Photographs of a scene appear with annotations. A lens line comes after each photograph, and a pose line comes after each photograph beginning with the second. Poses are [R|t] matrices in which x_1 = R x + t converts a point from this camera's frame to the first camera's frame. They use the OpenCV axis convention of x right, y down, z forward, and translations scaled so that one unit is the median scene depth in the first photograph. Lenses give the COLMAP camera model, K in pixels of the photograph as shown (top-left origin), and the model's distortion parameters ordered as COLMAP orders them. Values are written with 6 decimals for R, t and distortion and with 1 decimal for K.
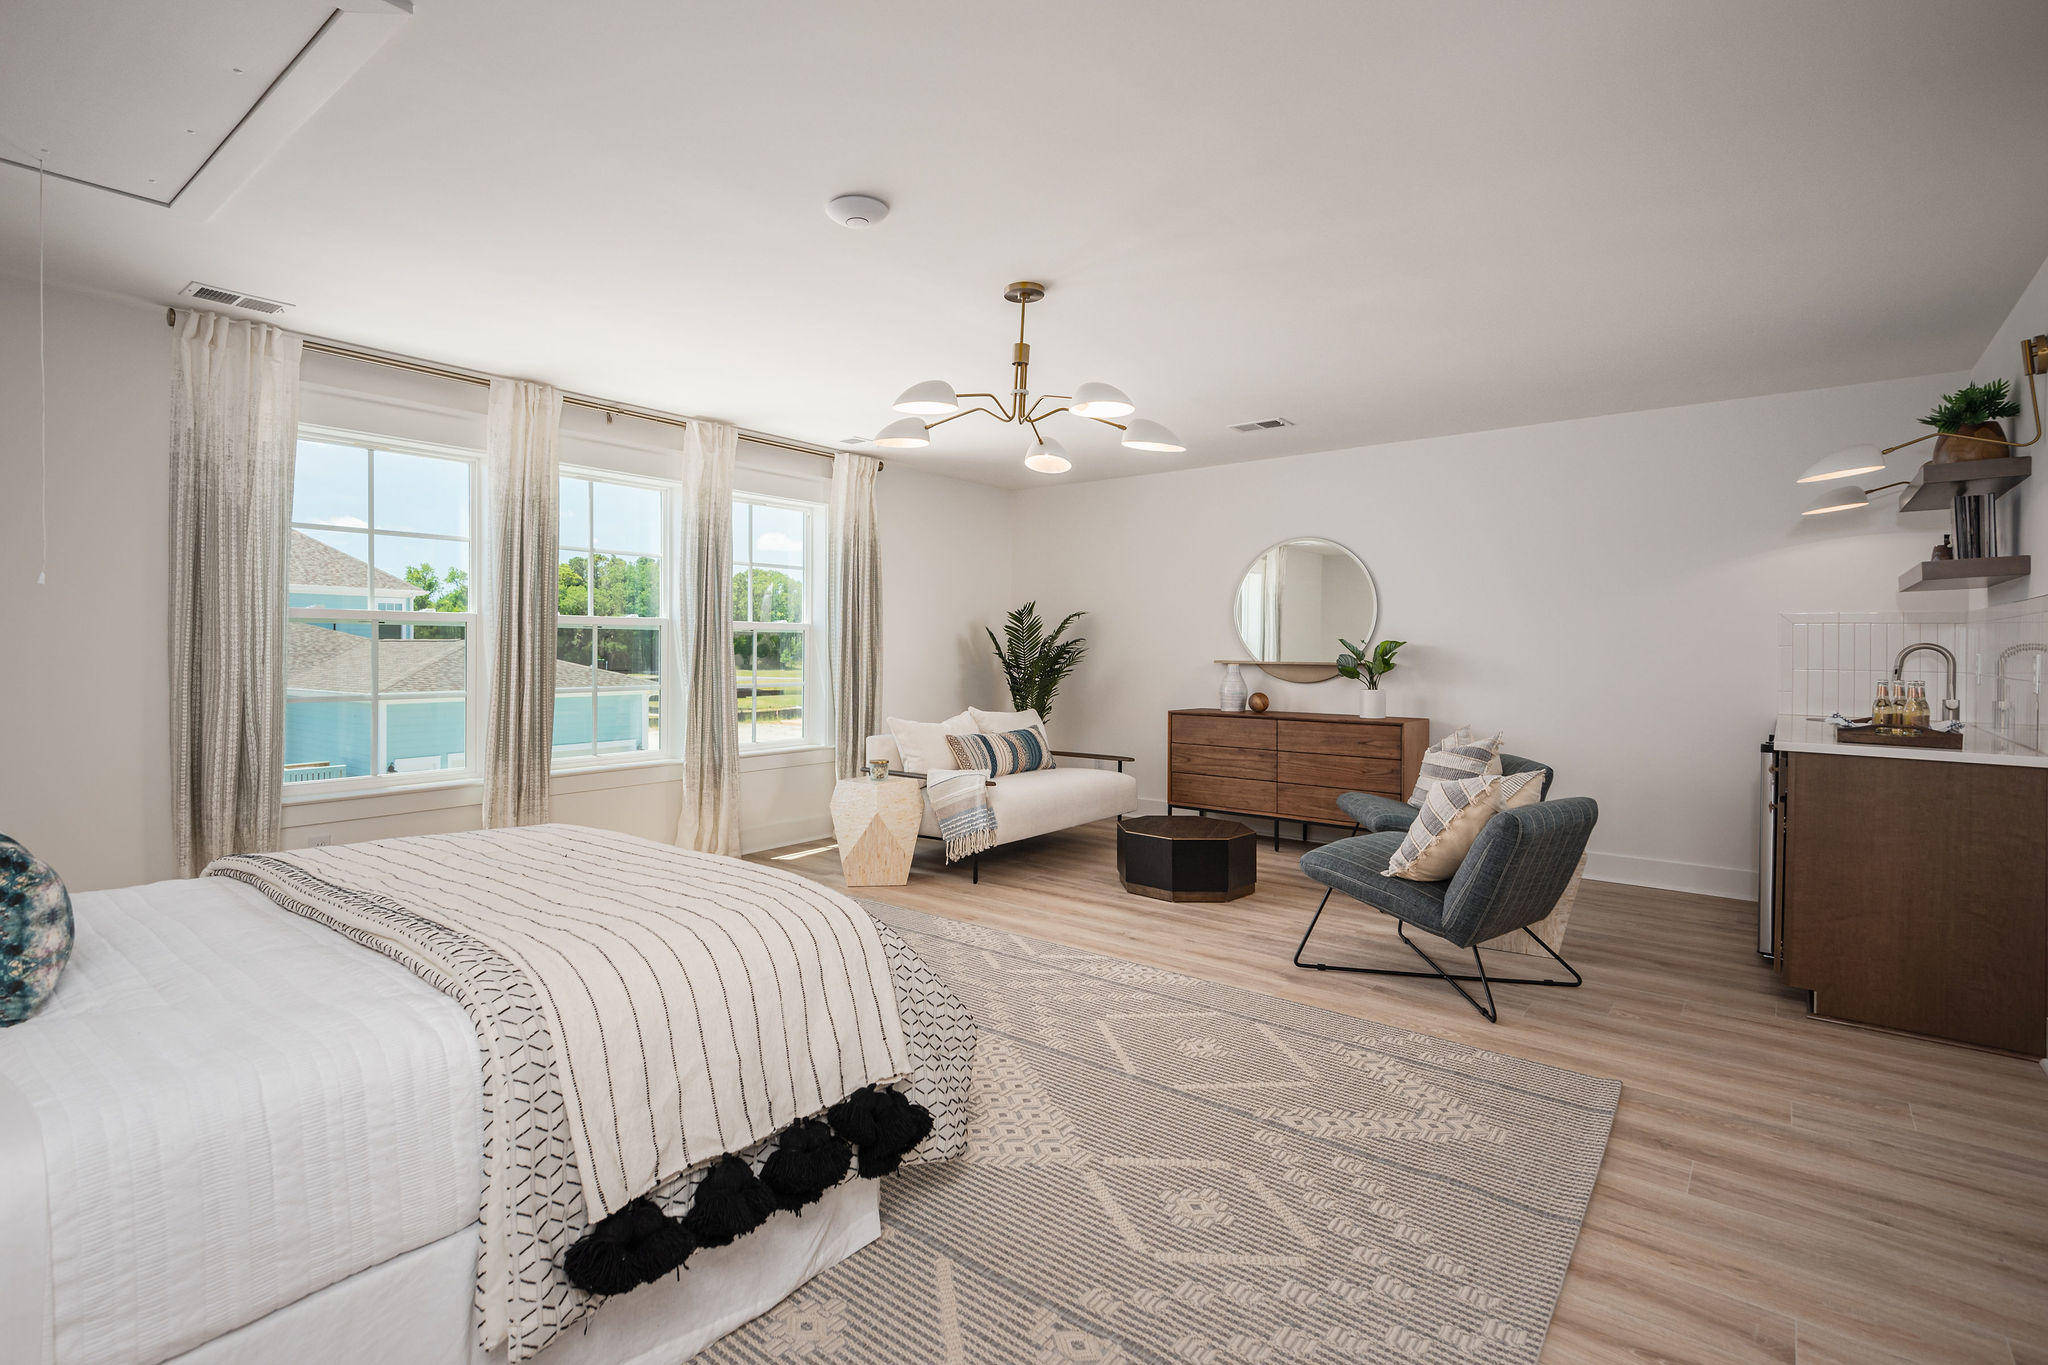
lens RADIAL K [[976.0, 0, 997.4], [0, 976.0, 637.0], [0, 0, 1]] dist [0.004023, -0.000210]
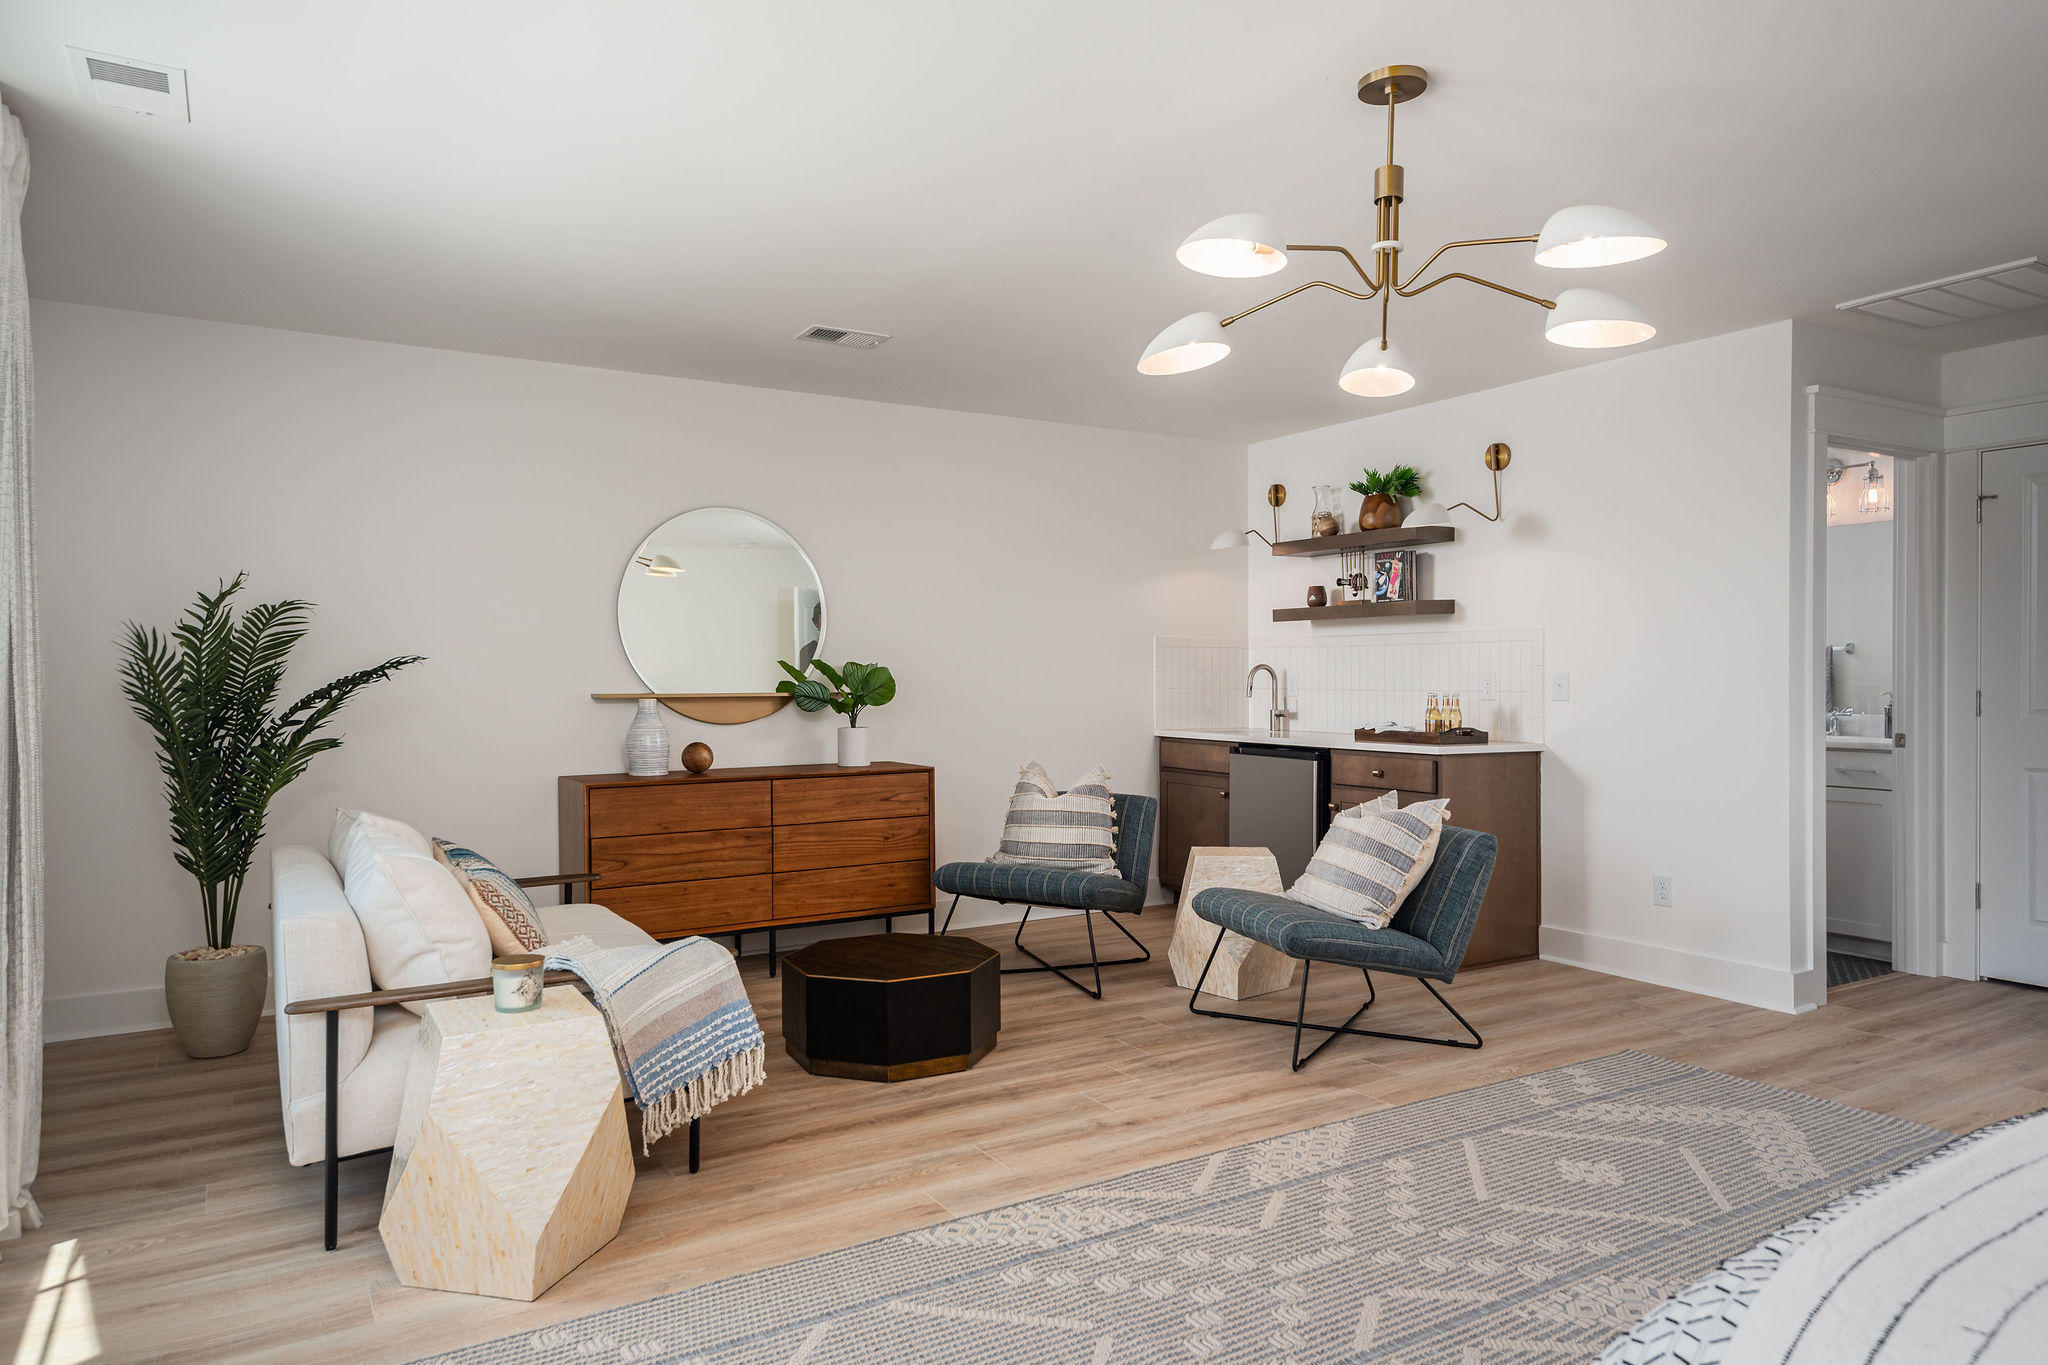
lens RADIAL K [[1252.0, 0, 1016.7], [0, 1252.0, 694.2], [0, 0, 1]] dist [0.009432, -0.000070]
pose [[0.350807, -0.021773, 0.936194, -0.646714], [-0.003113, 0.999697, 0.024417, 0.007359], [-0.936442, -0.011480, 0.350633, 0.779585]]
